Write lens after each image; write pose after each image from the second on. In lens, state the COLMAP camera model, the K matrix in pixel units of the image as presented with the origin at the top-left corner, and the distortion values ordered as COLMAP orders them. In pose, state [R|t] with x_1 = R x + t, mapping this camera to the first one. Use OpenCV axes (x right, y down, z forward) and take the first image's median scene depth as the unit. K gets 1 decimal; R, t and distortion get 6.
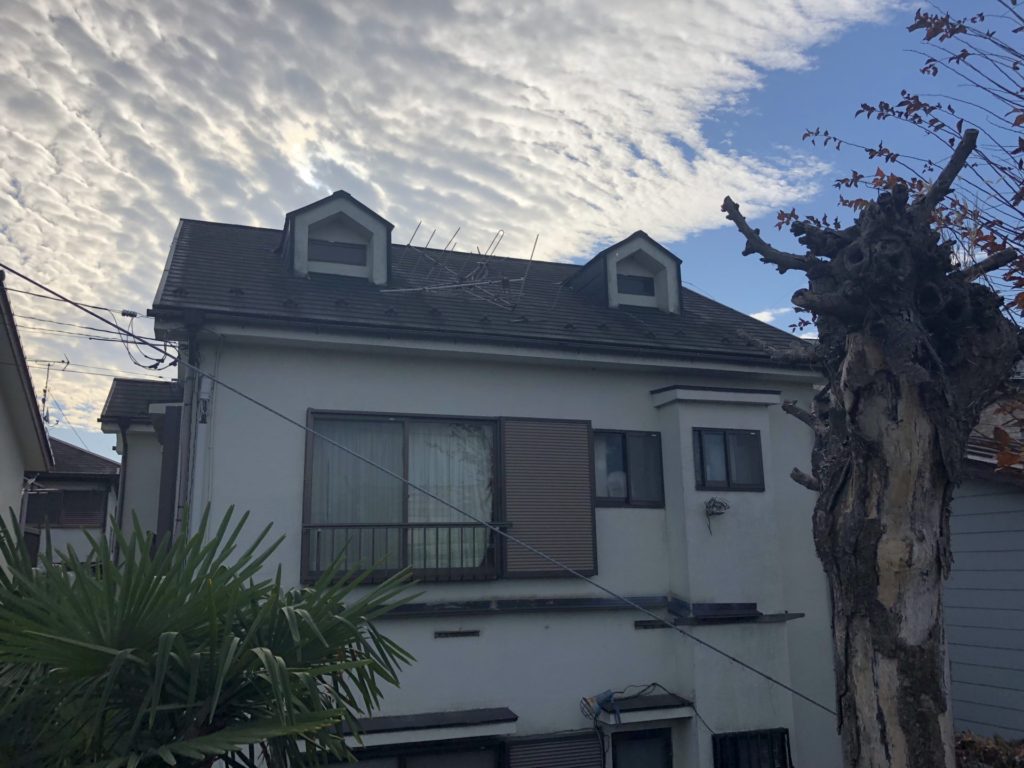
lens RADIAL K [[840.7, 0, 512.0], [0, 840.7, 384.0], [0, 0, 1]] dist [0.039683, -0.016108]
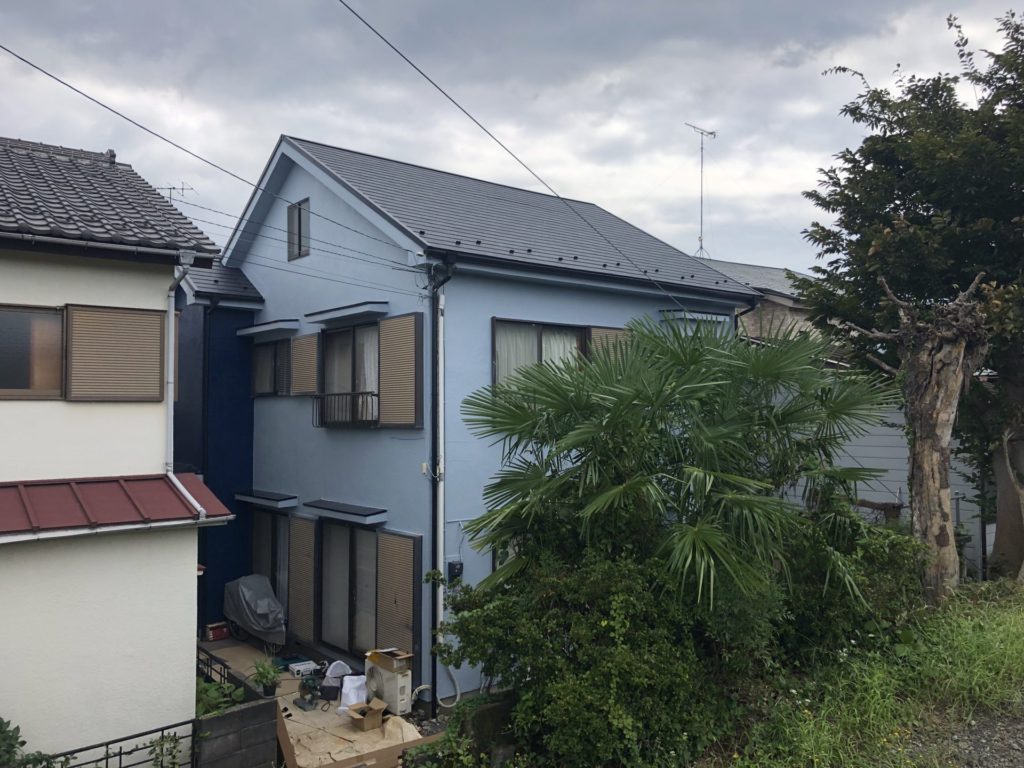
lens RADIAL K [[840.7, 0, 512.0], [0, 840.7, 384.0], [0, 0, 1]] dist [0.039683, -0.016108]
pose [[0.936324, 0.022520, 0.350415, -0.756147], [-0.083936, 0.983365, 0.161083, -0.100905], [-0.340958, -0.180239, 0.922638, -0.453847]]
